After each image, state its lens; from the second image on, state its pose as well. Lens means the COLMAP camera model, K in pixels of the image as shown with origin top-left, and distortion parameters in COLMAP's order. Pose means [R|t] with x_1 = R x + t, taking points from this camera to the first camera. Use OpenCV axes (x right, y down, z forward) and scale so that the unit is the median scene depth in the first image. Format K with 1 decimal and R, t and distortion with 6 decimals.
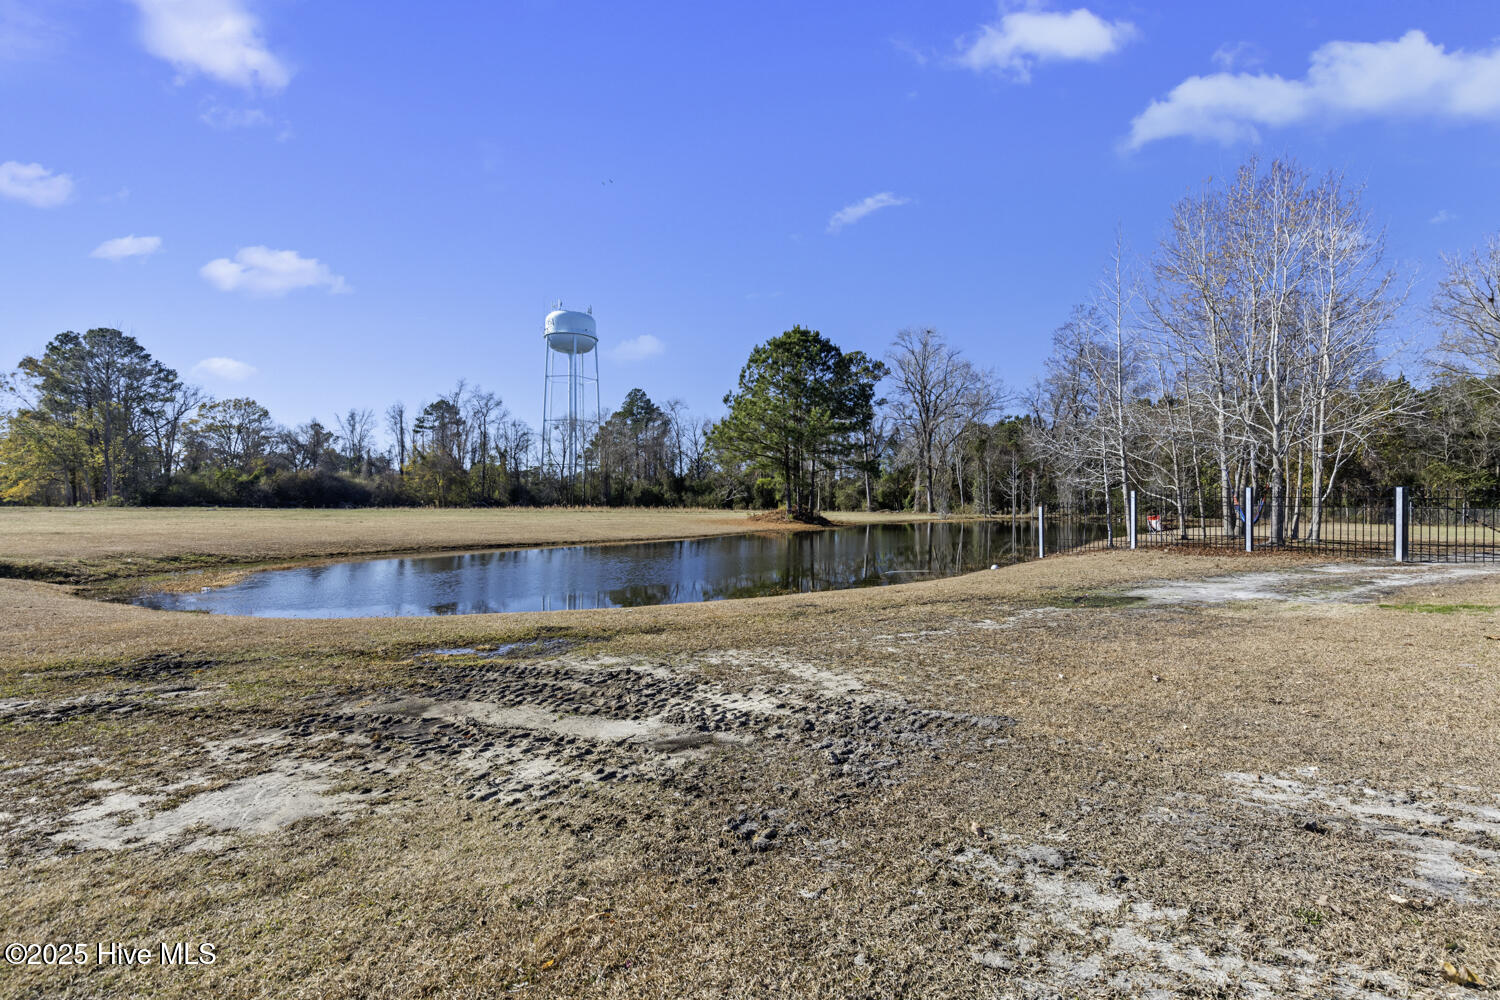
lens RADIAL K [[678.5, 0, 756.1], [0, 678.5, 502.2], [0, 0, 1]] dist [0.000615, -0.000396]
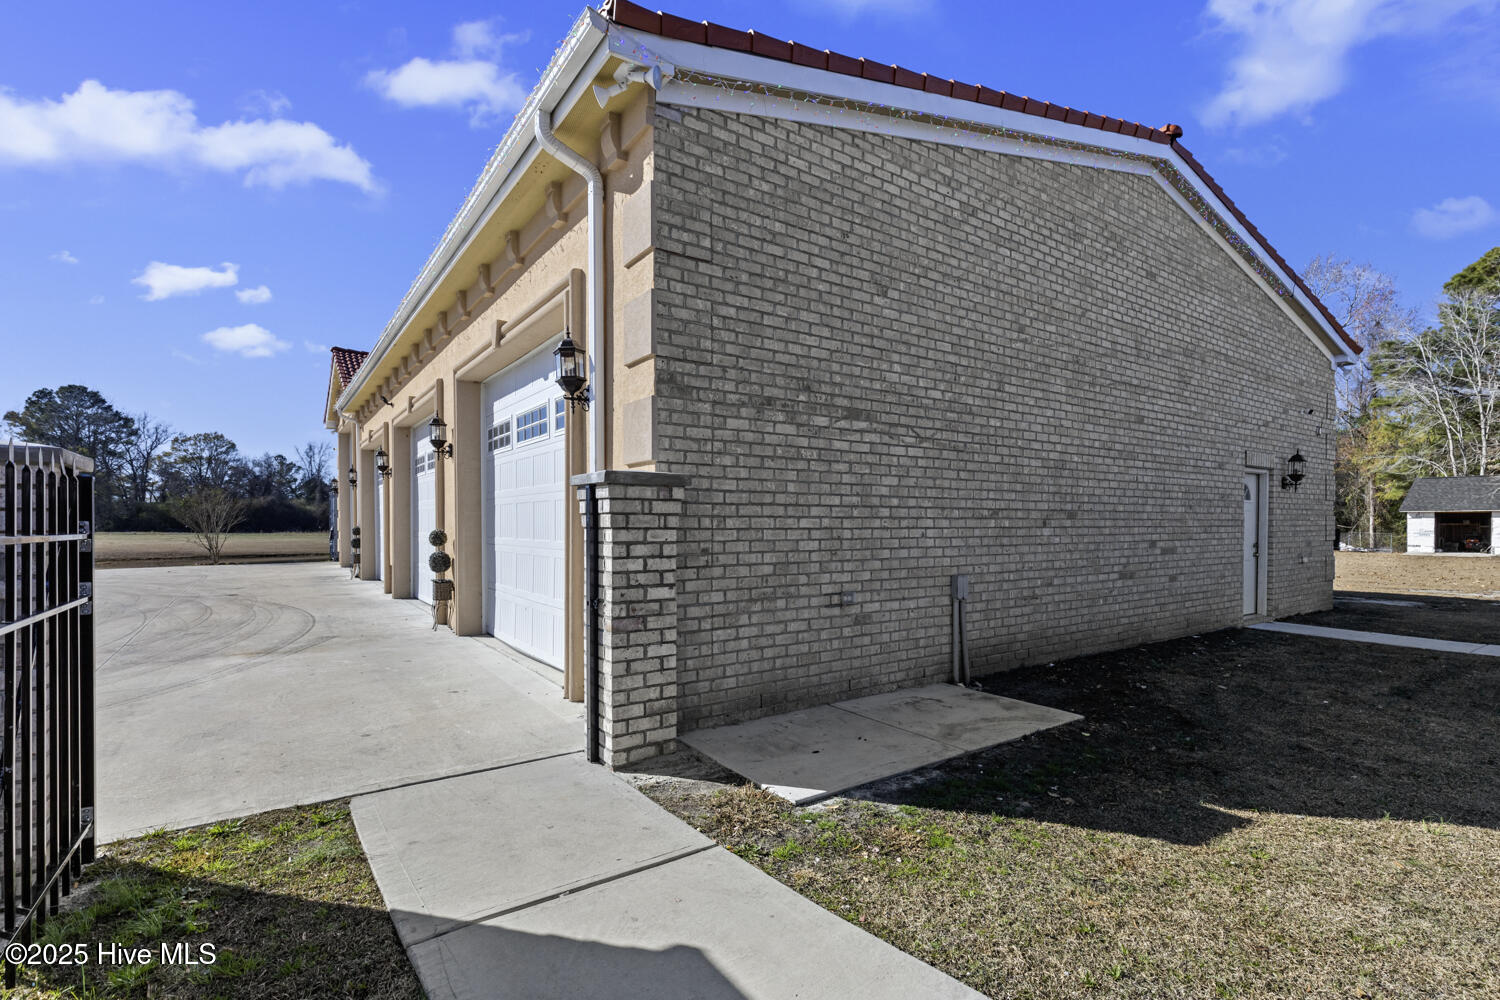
lens RADIAL K [[700.1, 0, 749.4], [0, 700.1, 532.2], [0, 0, 1]] dist [0.001537, 0.000035]
pose [[0.999706, -0.001073, -0.024216, 0.165546], [0.001321, 0.999947, 0.010205, -0.002296], [0.024203, -0.010234, 0.999655, -0.135069]]
